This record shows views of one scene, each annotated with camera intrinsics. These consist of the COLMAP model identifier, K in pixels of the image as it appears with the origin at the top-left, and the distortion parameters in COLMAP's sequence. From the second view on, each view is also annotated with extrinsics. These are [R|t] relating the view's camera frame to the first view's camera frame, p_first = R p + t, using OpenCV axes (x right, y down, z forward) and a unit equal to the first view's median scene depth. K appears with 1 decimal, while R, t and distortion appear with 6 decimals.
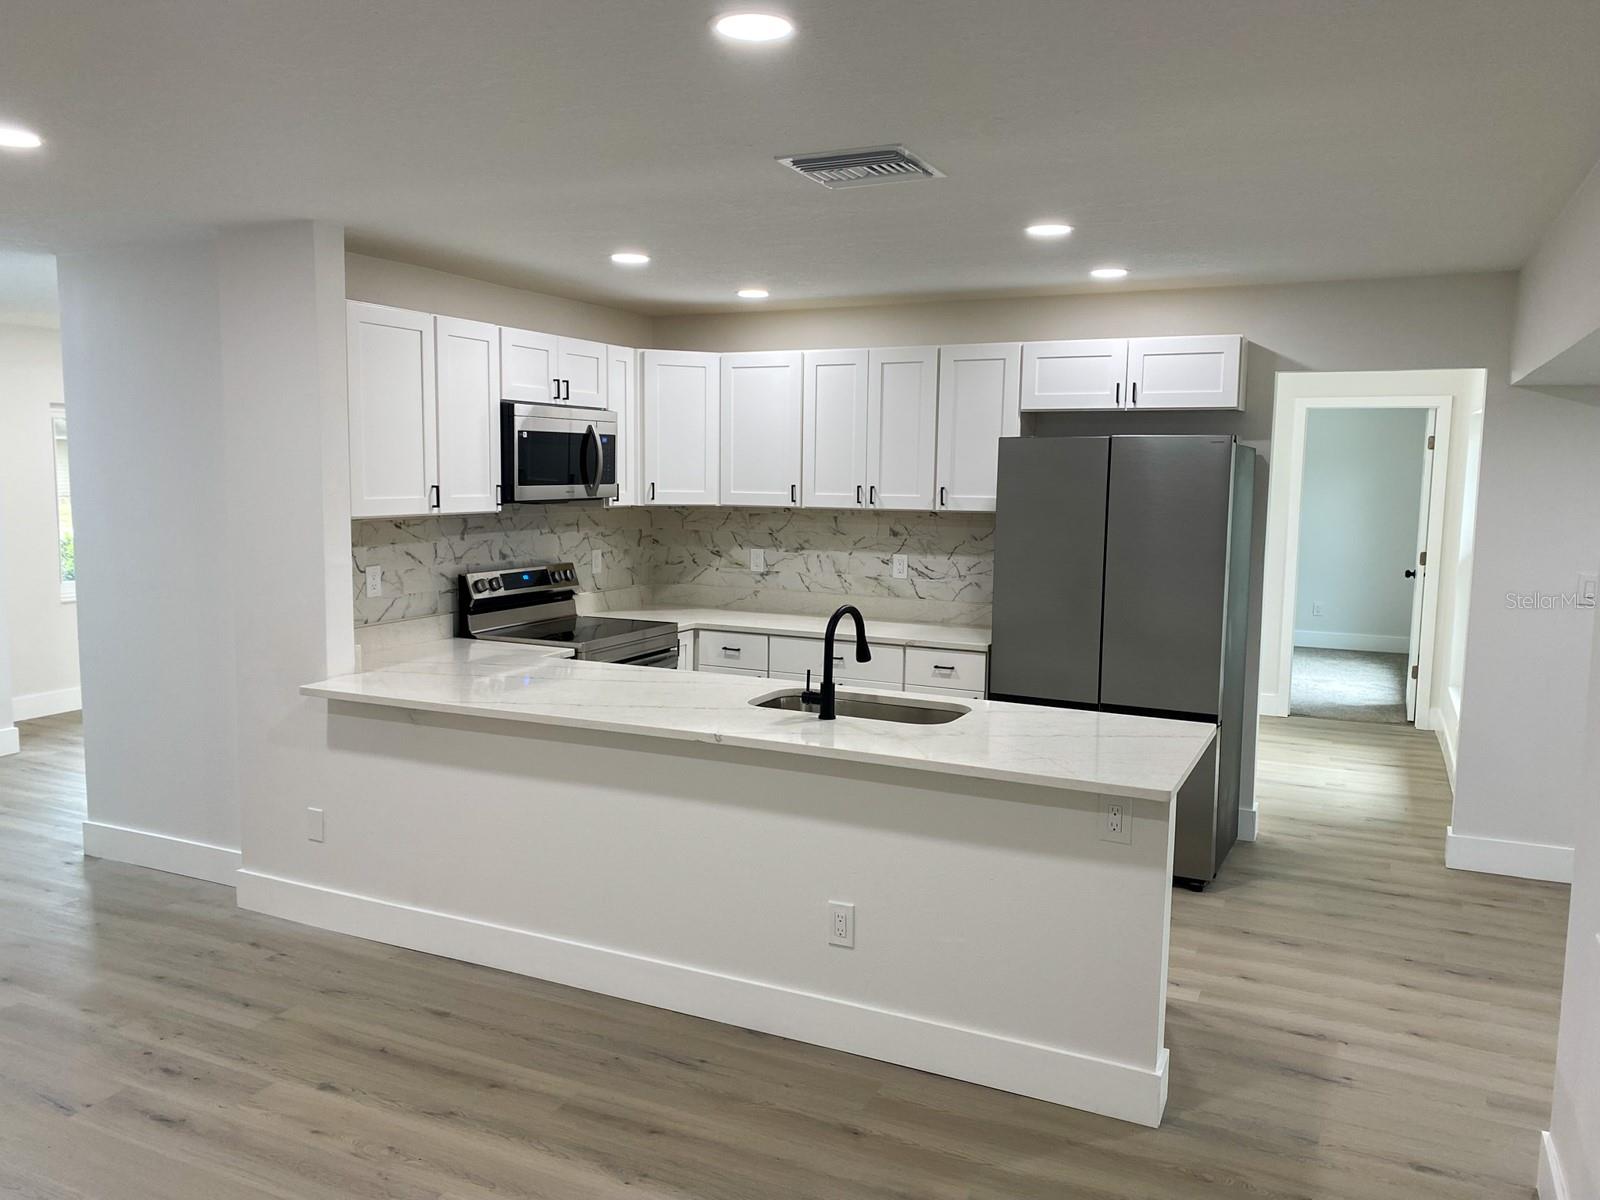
lens RADIAL K [[1212.9, 0, 797.8], [0, 1212.9, 583.6], [0, 0, 1]] dist [0.024082, -0.020773]
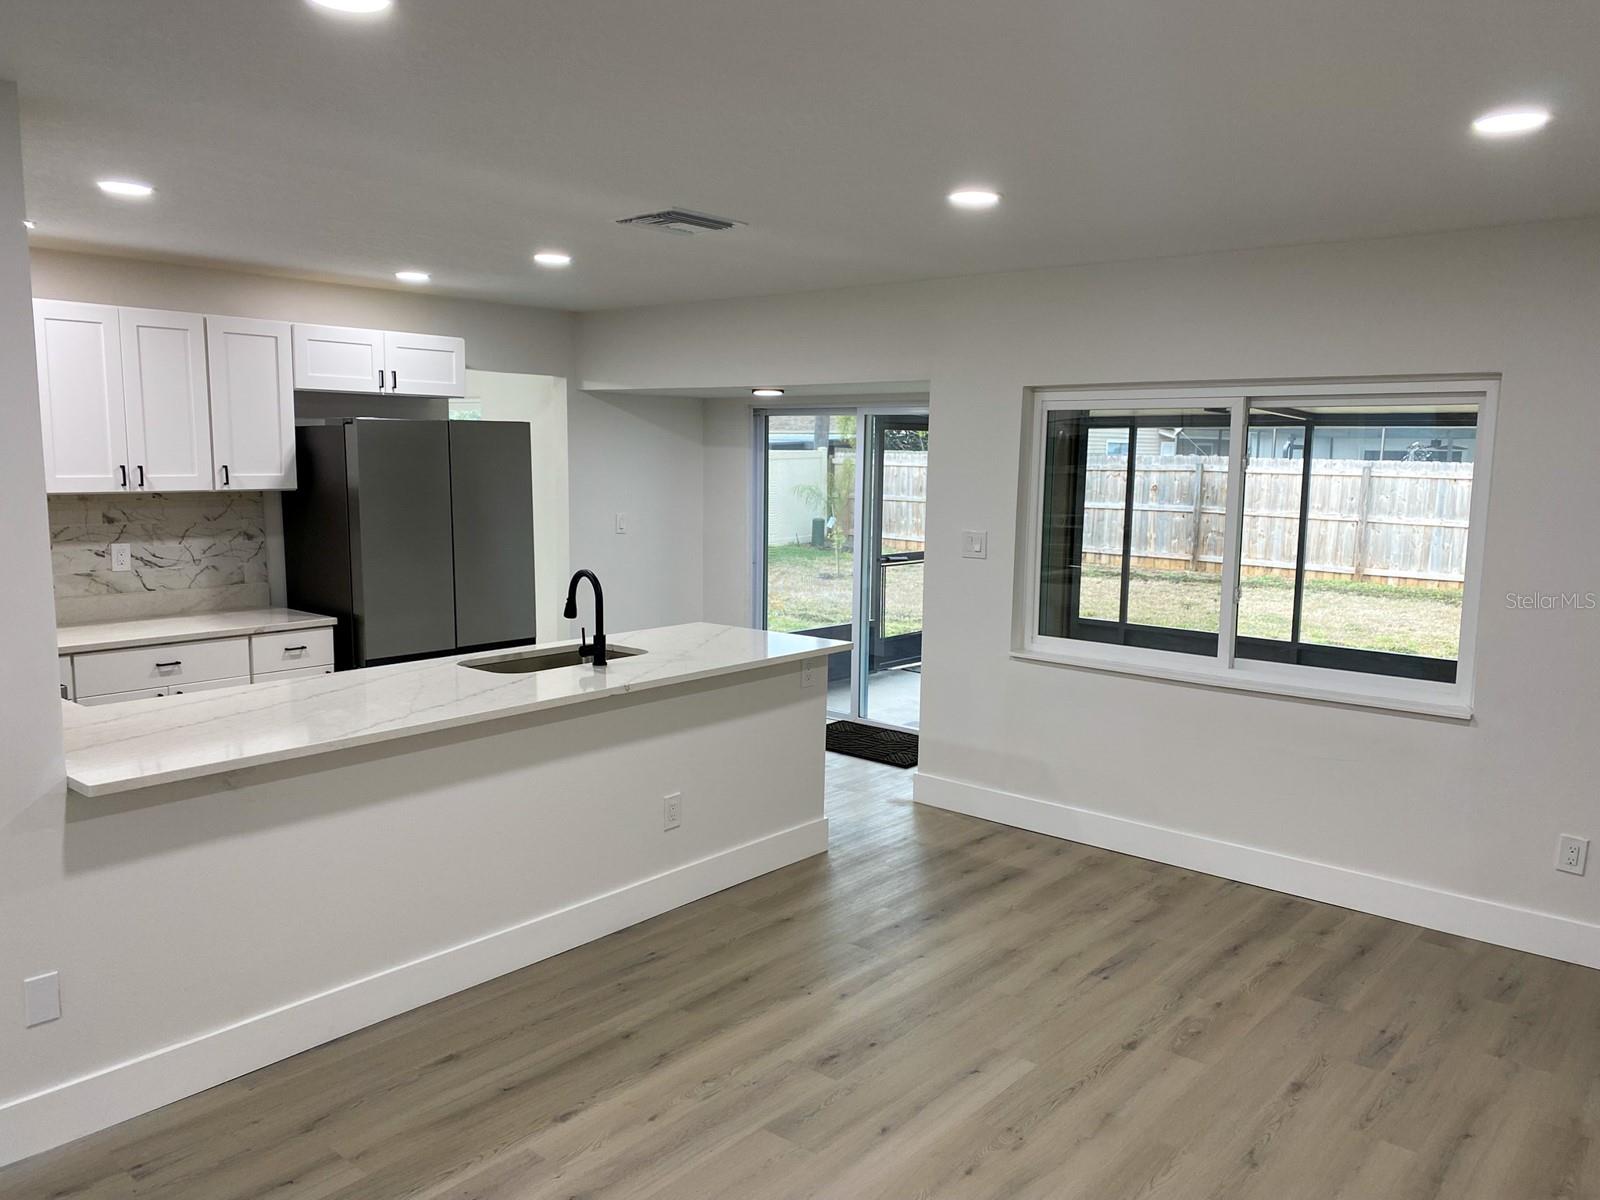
lens RADIAL K [[1212.9, 0, 803.3], [0, 1212.9, 604.5], [0, 0, 1]] dist [0.024082, -0.020773]
pose [[0.251141, -0.129753, 0.959214, -0.747929], [0.080811, 0.990326, 0.112804, -0.046536], [-0.964571, 0.049185, 0.259197, 0.346354]]
